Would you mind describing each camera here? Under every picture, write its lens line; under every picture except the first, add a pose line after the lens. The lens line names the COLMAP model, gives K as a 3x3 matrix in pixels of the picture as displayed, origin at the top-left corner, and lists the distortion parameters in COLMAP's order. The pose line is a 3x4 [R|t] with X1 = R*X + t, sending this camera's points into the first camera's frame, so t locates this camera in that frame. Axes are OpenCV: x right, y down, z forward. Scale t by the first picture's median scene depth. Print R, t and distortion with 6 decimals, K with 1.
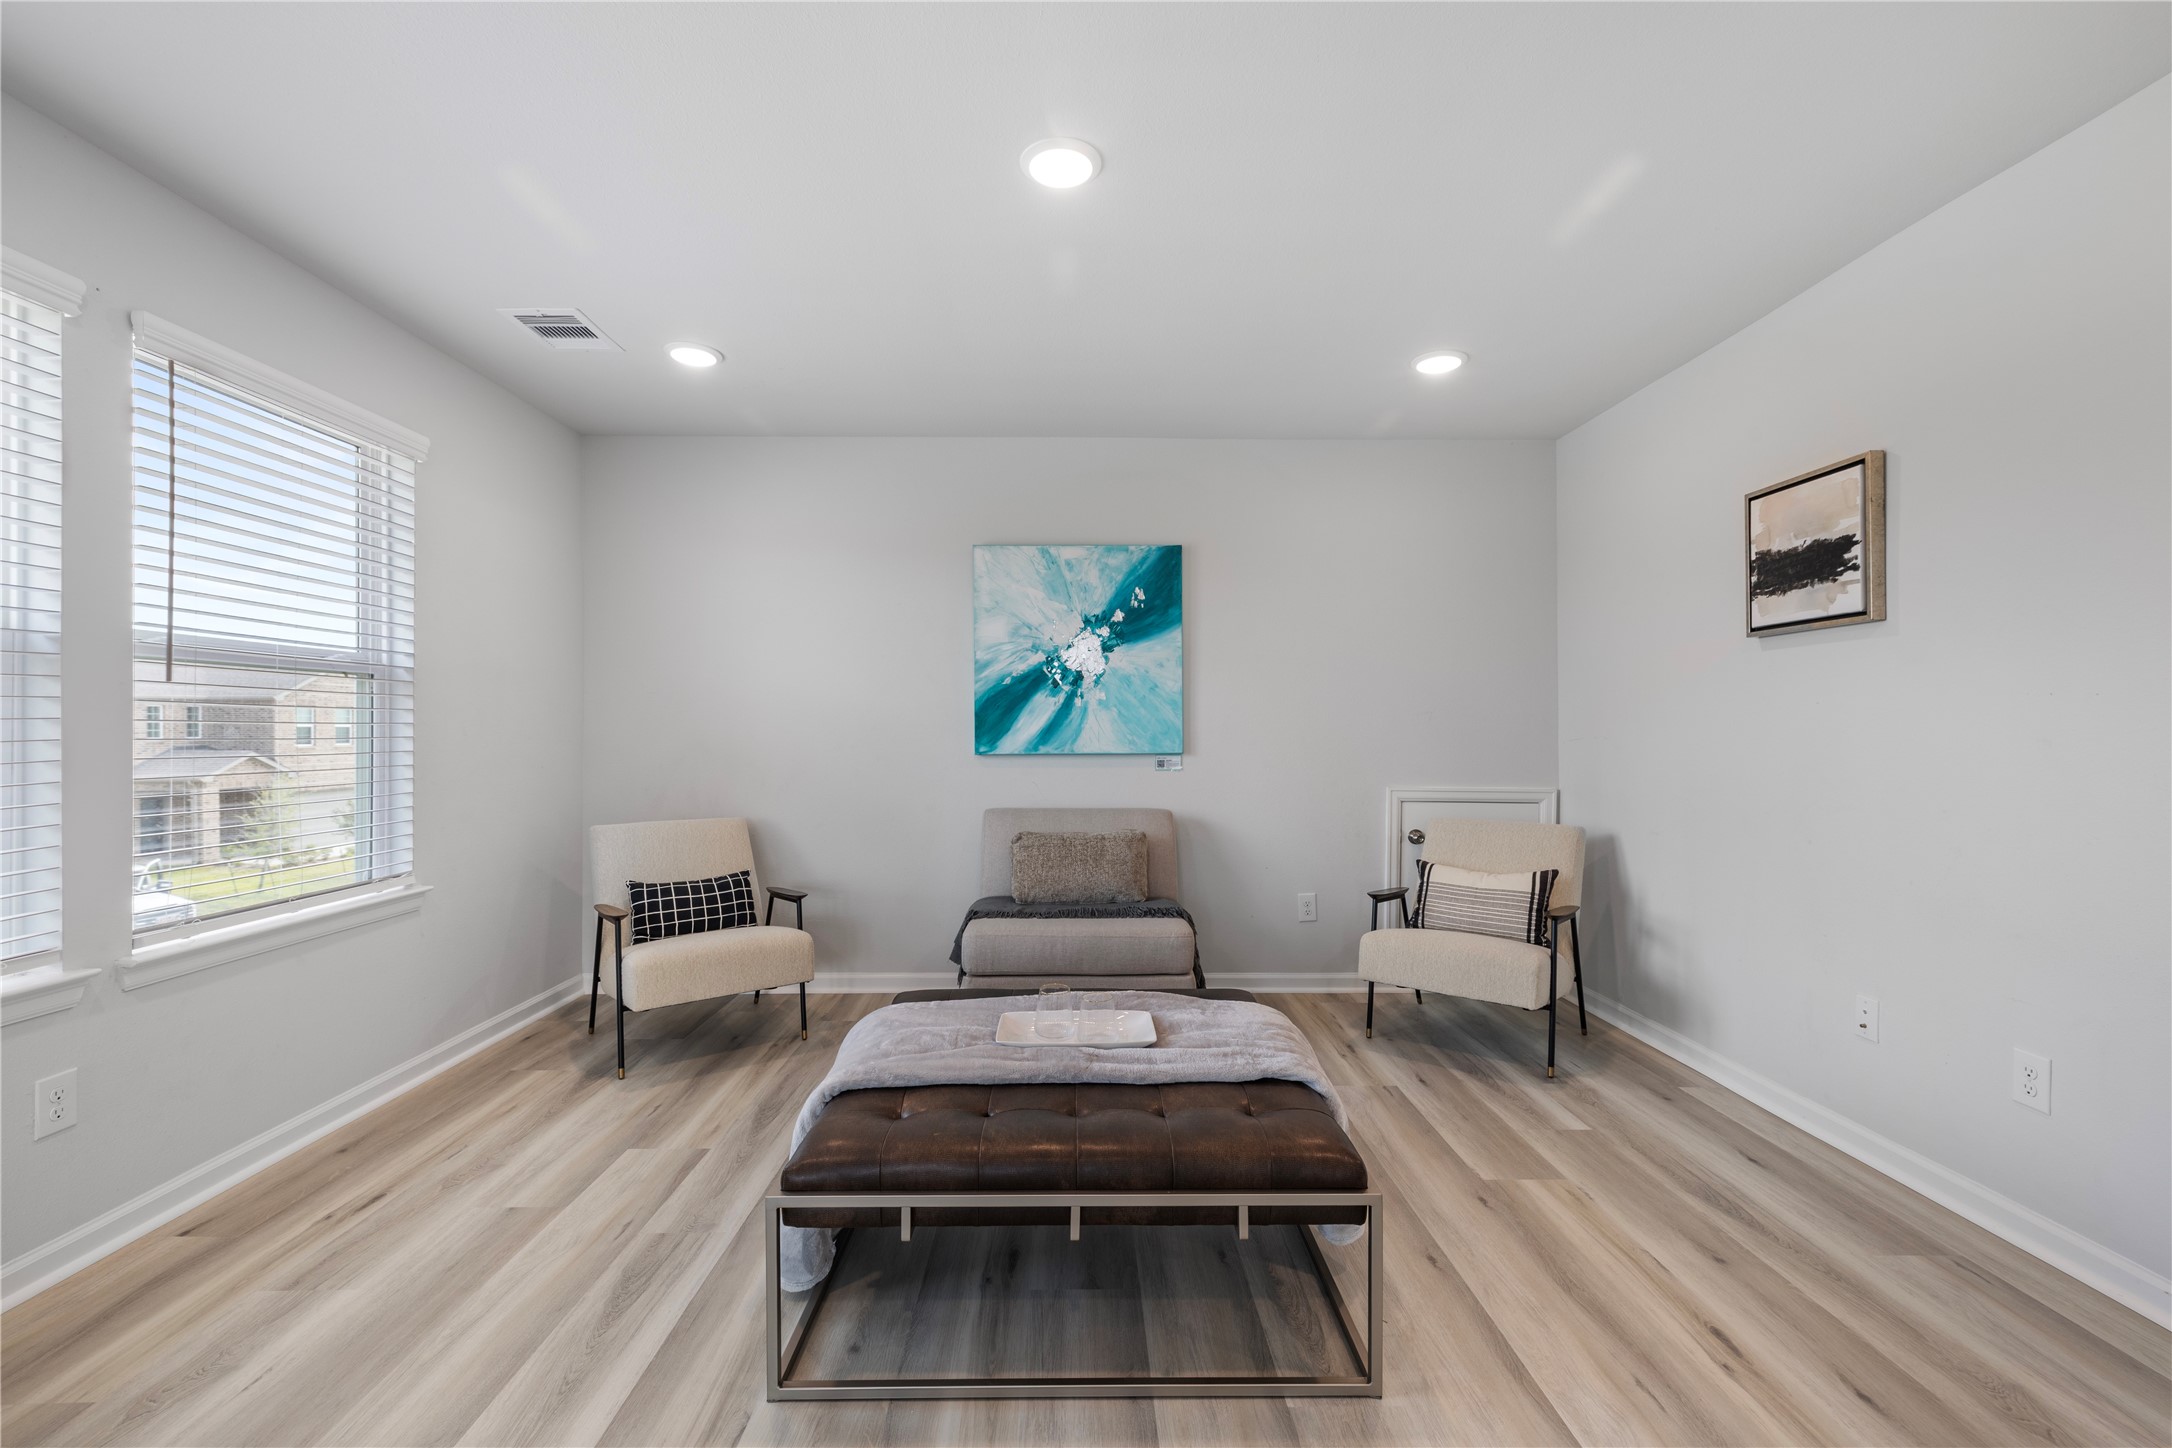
lens RADIAL K [[916.2, 0, 1086.0], [0, 916.2, 724.0], [0, 0, 1]] dist [0.000473, 0.000248]
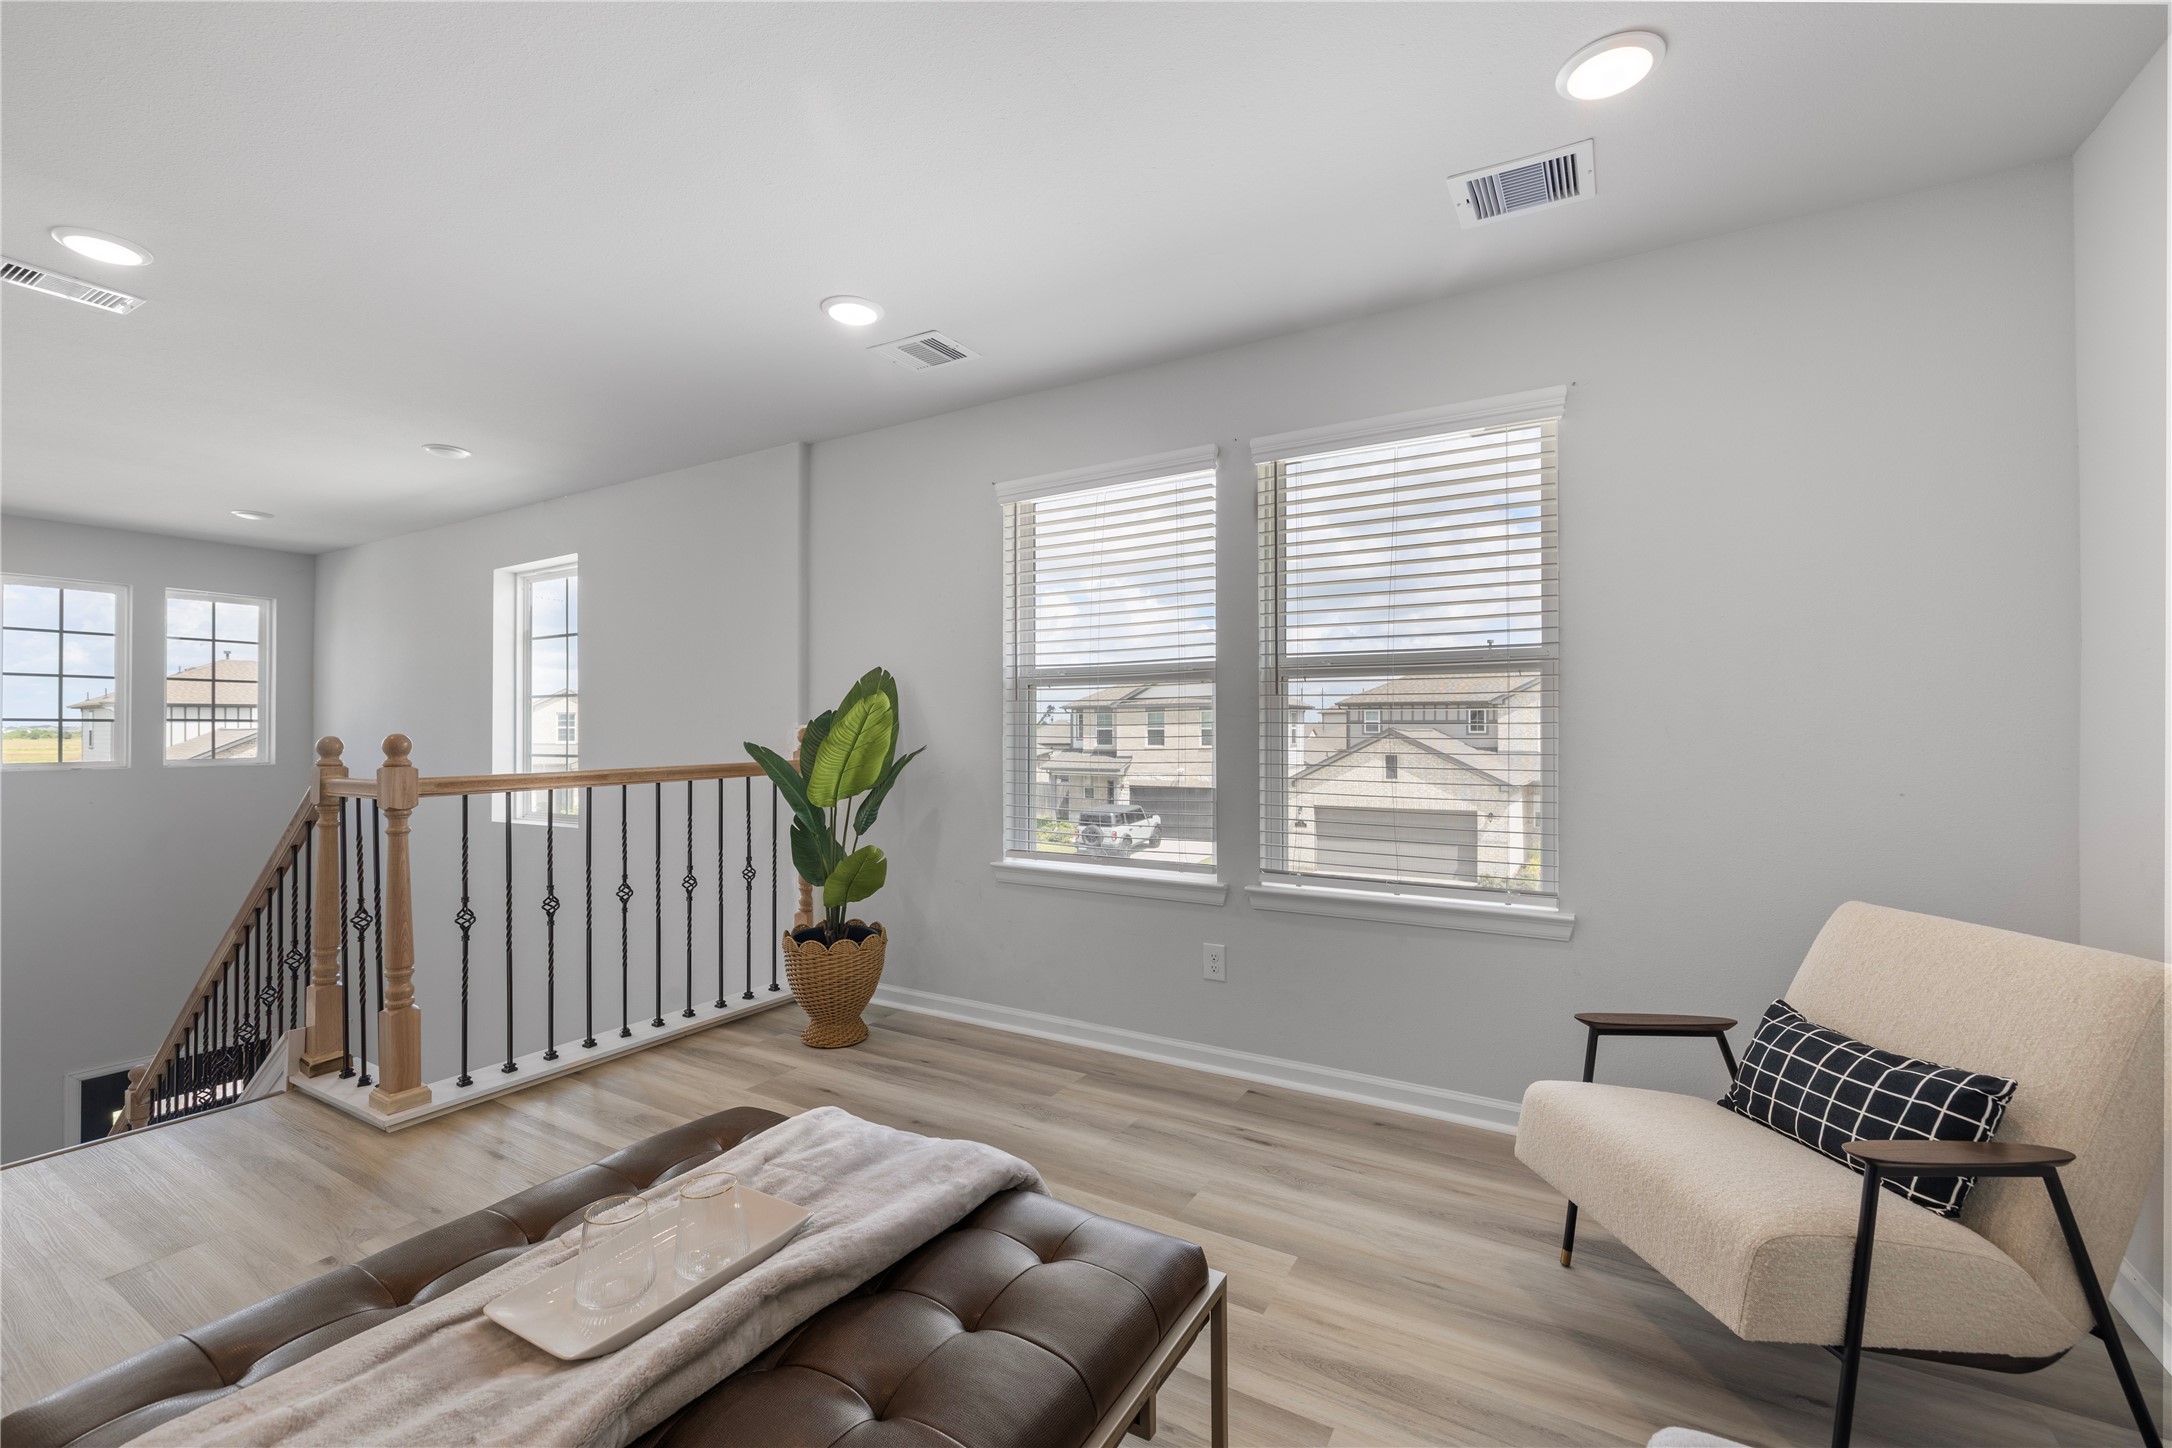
lens RADIAL K [[929.4, 0, 1086.0], [0, 929.4, 724.0], [0, 0, 1]] dist [0.001037, 0.000169]
pose [[-0.518959, 0.003665, -0.854791, 0.310792], [0.001271, 0.999993, 0.003516, -0.006544], [0.854798, 0.000738, -0.518960, 1.349926]]
